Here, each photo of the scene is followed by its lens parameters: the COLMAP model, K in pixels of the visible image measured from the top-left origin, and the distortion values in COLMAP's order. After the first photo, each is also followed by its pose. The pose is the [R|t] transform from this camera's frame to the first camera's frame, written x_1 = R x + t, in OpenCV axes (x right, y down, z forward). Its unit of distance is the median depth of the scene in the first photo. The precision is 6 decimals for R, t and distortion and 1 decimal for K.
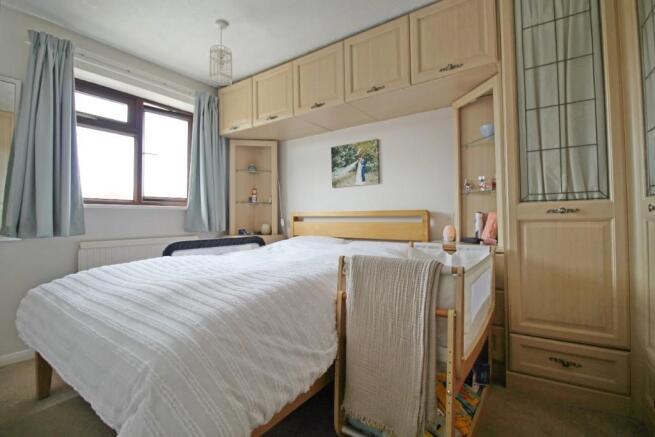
lens RADIAL K [[307.5, 0, 324.9], [0, 307.5, 214.0], [0, 0, 1]] dist [0.001796, 0.000050]
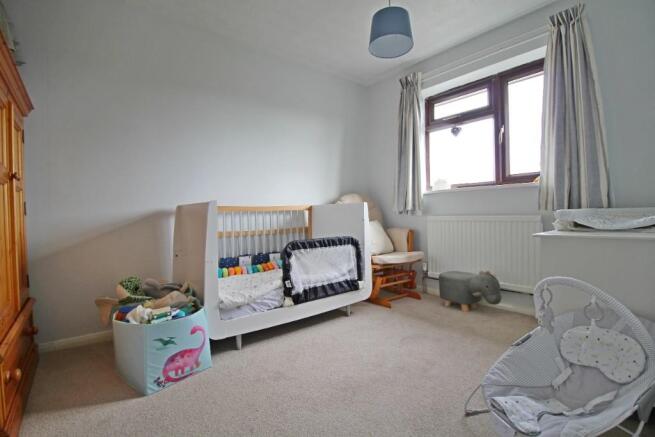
lens RADIAL K [[307.5, 0, 324.9], [0, 307.5, 214.0], [0, 0, 1]] dist [0.001796, 0.000050]
pose [[-0.290143, 0.032469, -0.956432, 0.500122], [0.047125, 0.998697, 0.019607, 0.017075], [0.955822, -0.039383, -0.291295, 0.752204]]
